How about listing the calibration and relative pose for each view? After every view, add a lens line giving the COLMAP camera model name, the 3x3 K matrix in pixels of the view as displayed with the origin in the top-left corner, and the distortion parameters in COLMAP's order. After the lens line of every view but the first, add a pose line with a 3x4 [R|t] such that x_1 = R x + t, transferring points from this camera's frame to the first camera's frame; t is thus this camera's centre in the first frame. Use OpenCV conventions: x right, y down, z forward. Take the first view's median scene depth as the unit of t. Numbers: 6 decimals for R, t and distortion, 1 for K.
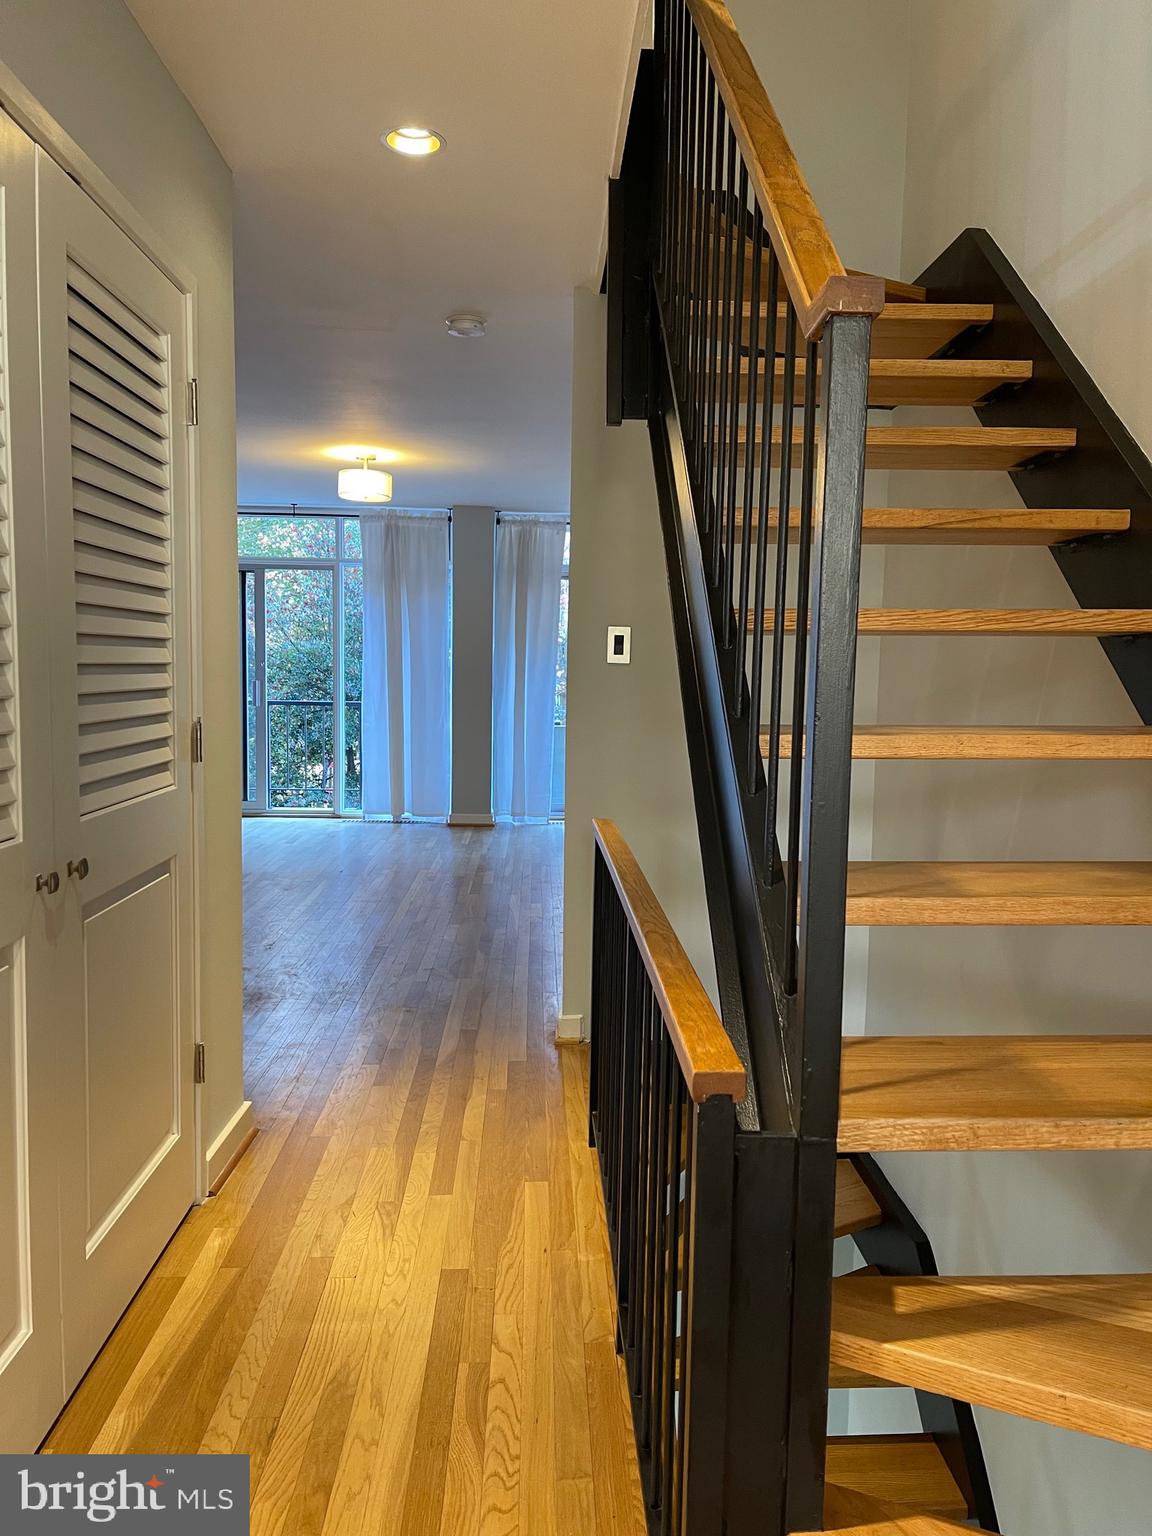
lens RADIAL K [[1136.7, 0, 576.0], [0, 1136.7, 768.0], [0, 0, 1]] dist [0.029447, 0.001449]
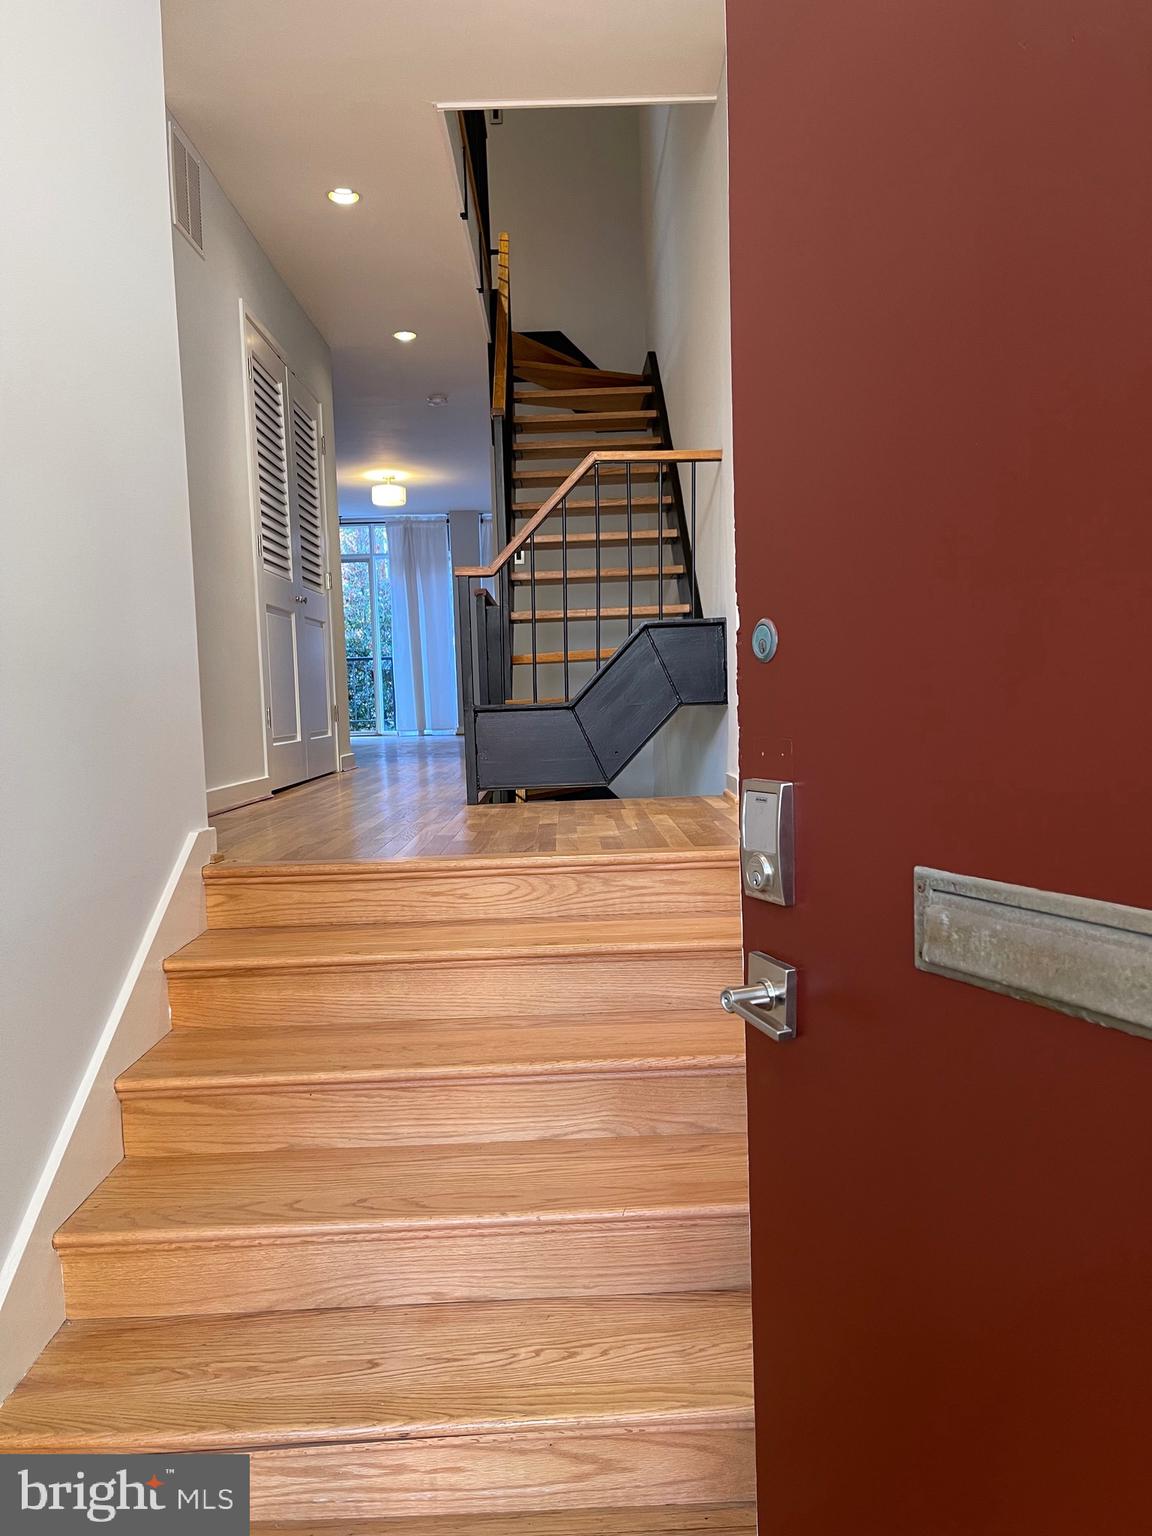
lens RADIAL K [[1162.5, 0, 570.7], [0, 1162.5, 802.8], [0, 0, 1]] dist [0.078850, -0.103634]
pose [[0.998455, -0.042779, -0.035452, 0.105584], [0.042621, 0.999078, -0.005198, 0.196434], [0.035641, 0.003679, 0.999358, -0.608436]]
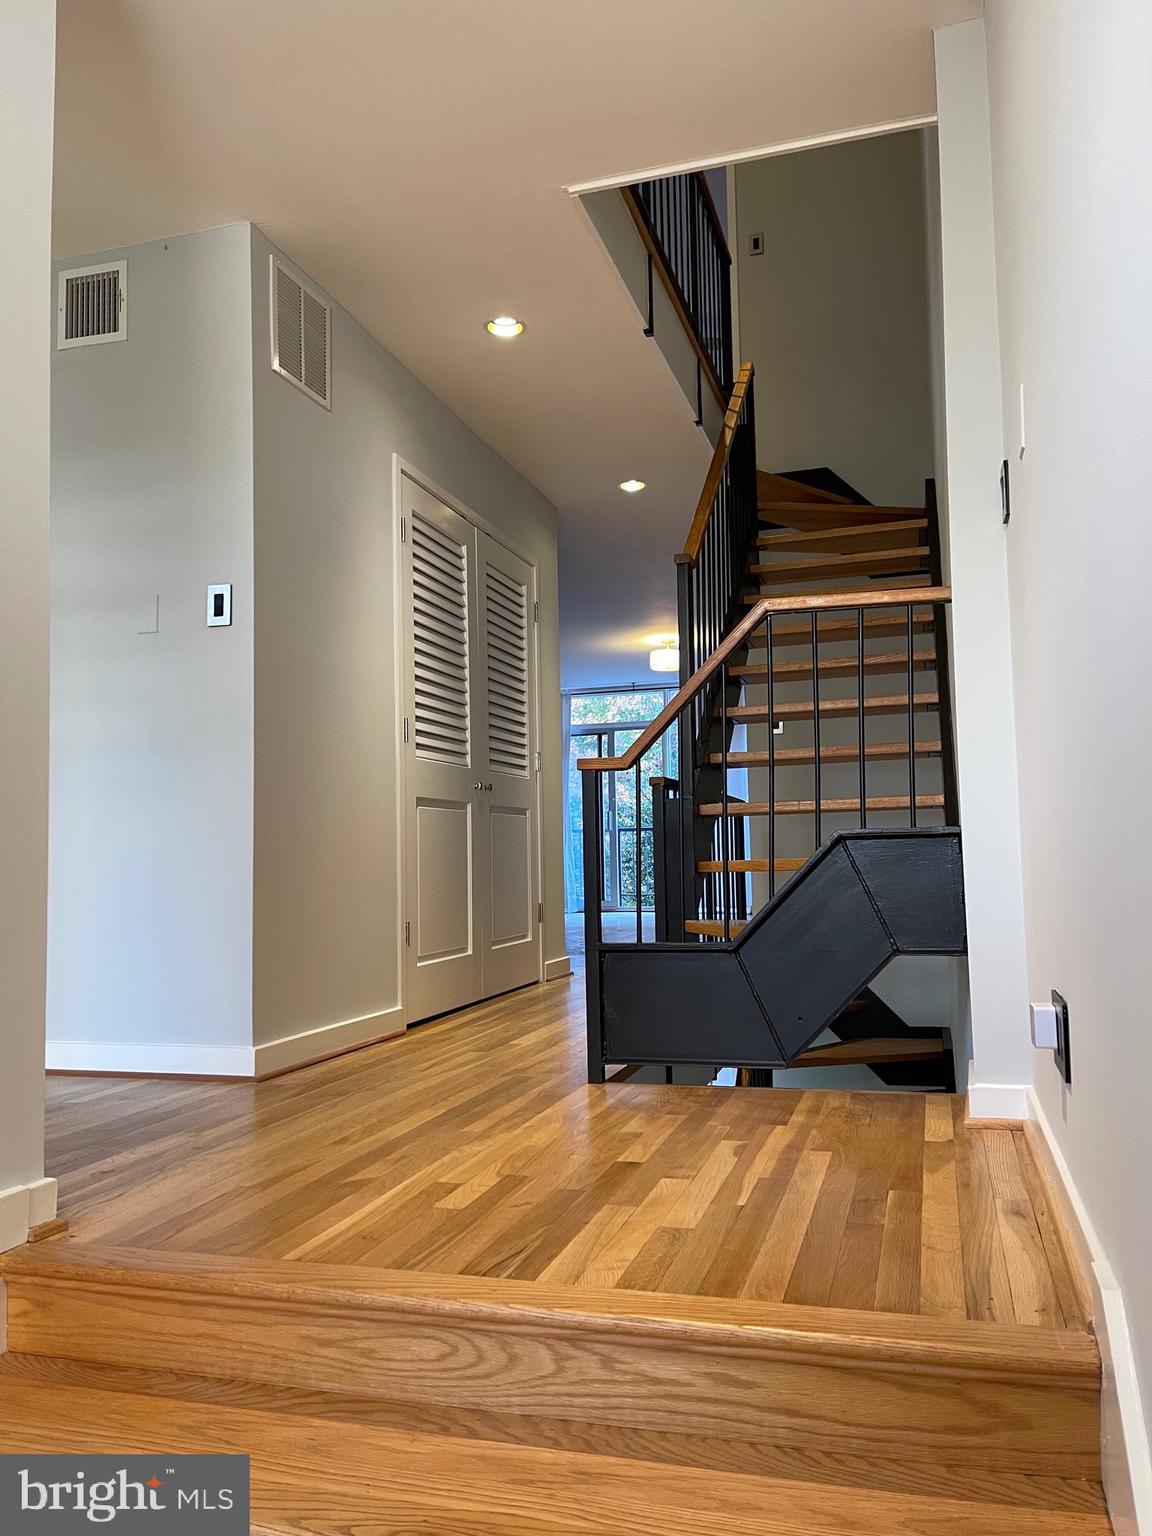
lens RADIAL K [[1156.3, 0, 578.1], [0, 1156.3, 794.3], [0, 0, 1]] dist [0.100476, -0.145649]
pose [[0.944427, -0.052849, -0.324444, 0.180276], [0.004077, 0.988799, -0.149200, 0.145985], [0.328695, 0.139586, 0.934064, -0.410362]]
